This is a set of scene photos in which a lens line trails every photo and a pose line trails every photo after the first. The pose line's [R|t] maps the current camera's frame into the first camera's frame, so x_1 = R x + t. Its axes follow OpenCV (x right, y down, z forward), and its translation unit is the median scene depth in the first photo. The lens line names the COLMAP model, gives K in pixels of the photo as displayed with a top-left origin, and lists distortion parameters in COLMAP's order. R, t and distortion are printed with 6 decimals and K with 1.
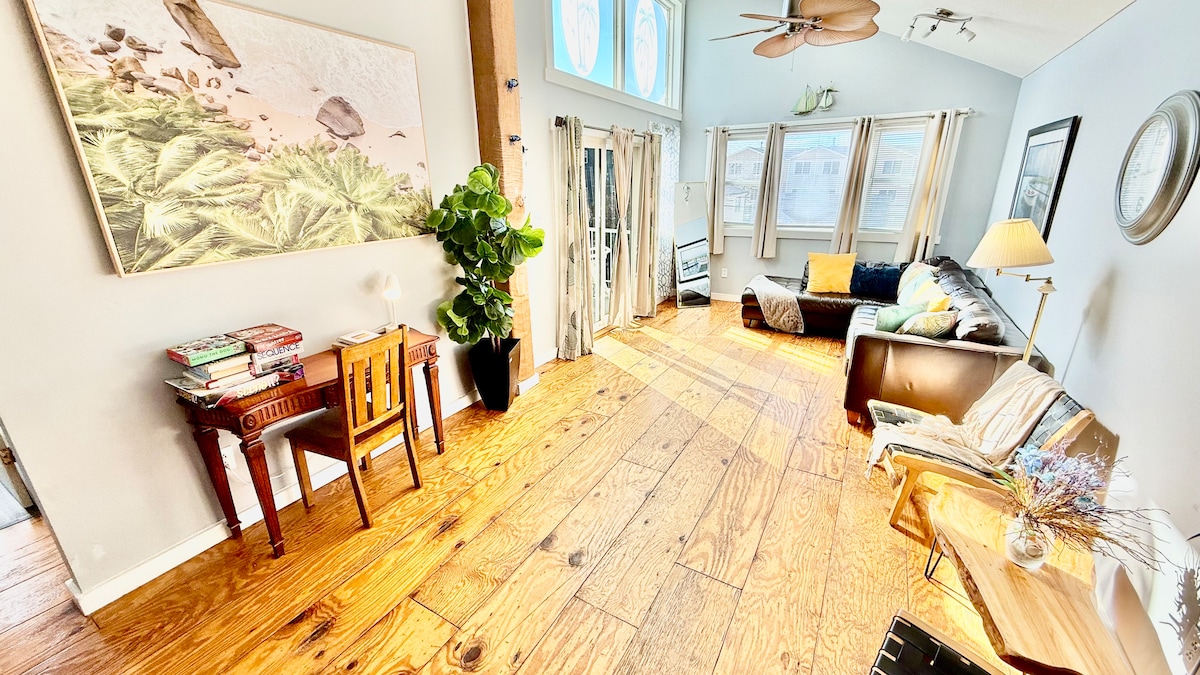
lens RADIAL K [[475.8, 0, 595.2], [0, 475.8, 339.2], [0, 0, 1]] dist [-0.001924, 0.000328]
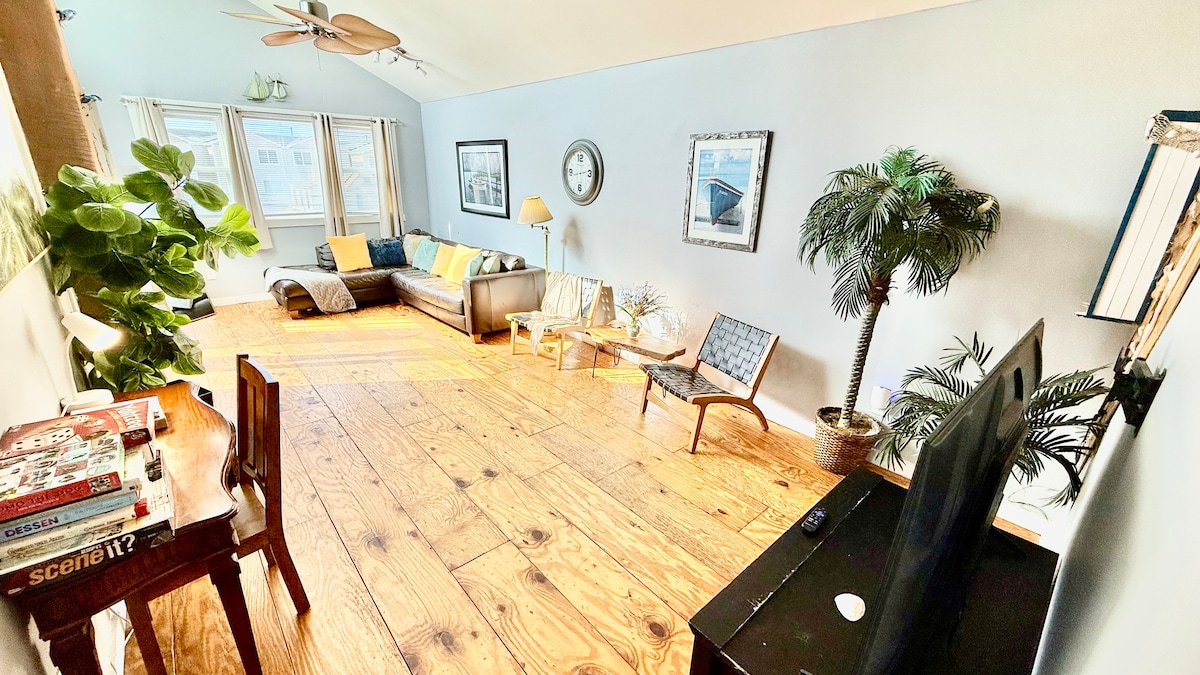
lens RADIAL K [[475.8, 0, 595.8], [0, 475.8, 340.5], [0, 0, 1]] dist [-0.001924, 0.000328]
pose [[0.305055, -0.295929, 0.905189, -0.594133], [0.273539, 0.937670, 0.214363, -0.037553], [-0.912205, 0.182212, 0.366989, 0.130074]]
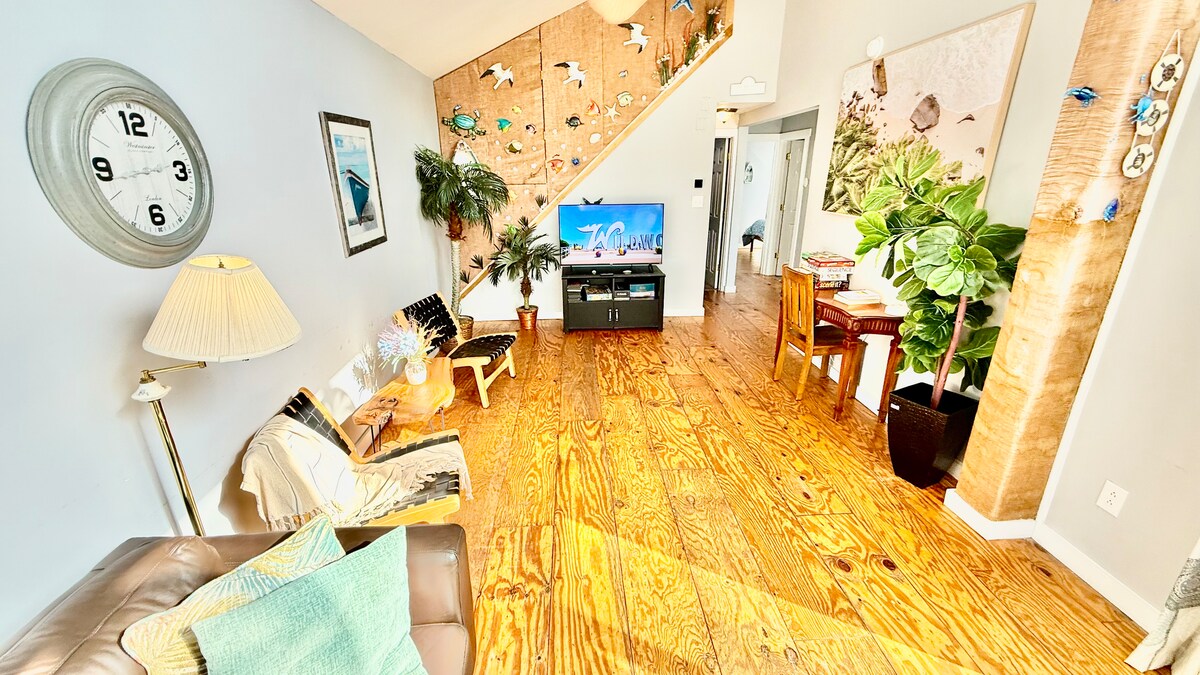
lens RADIAL K [[475.8, 0, 595.2], [0, 475.8, 338.7], [0, 0, 1]] dist [-0.001924, 0.000328]
pose [[-0.835691, 0.197483, -0.512466, 0.547710], [-0.165706, 0.798959, 0.578106, -0.372332], [0.523606, 0.568037, -0.634958, 1.073336]]
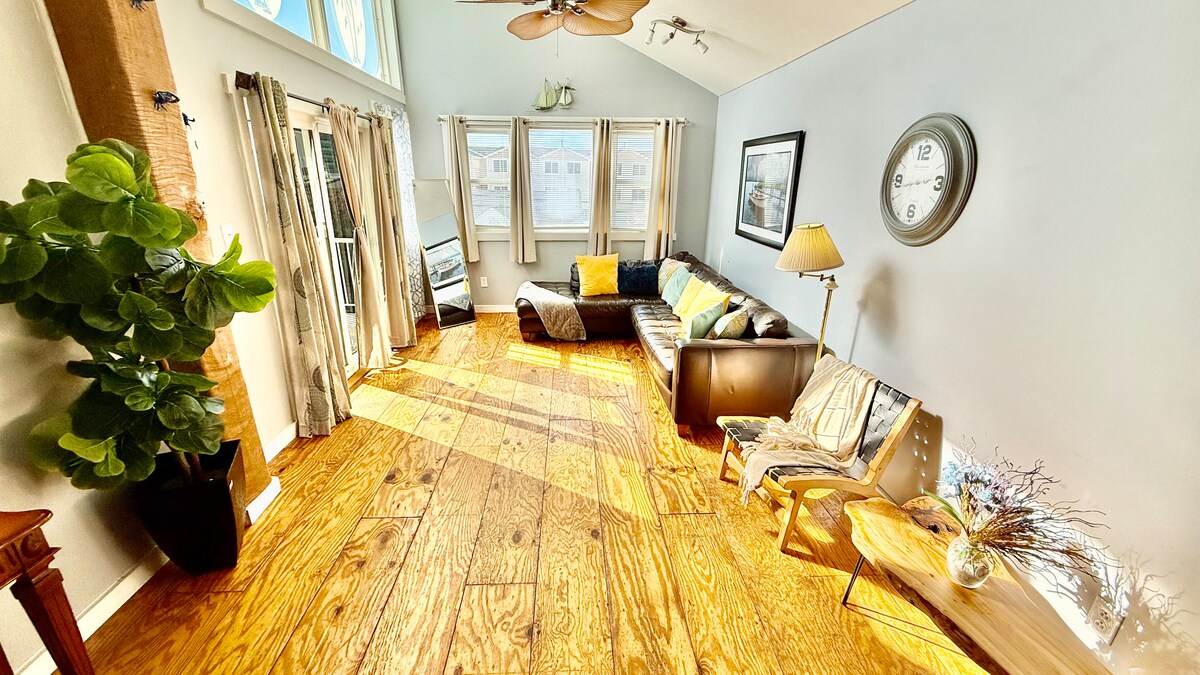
lens RADIAL K [[475.8, 0, 596.2], [0, 475.8, 339.4], [0, 0, 1]] dist [-0.001924, 0.000328]
pose [[0.832371, -0.157902, 0.531248, -0.079537], [0.153564, 0.986734, 0.052677, -0.085745], [-0.532519, 0.037733, 0.845577, 0.245443]]
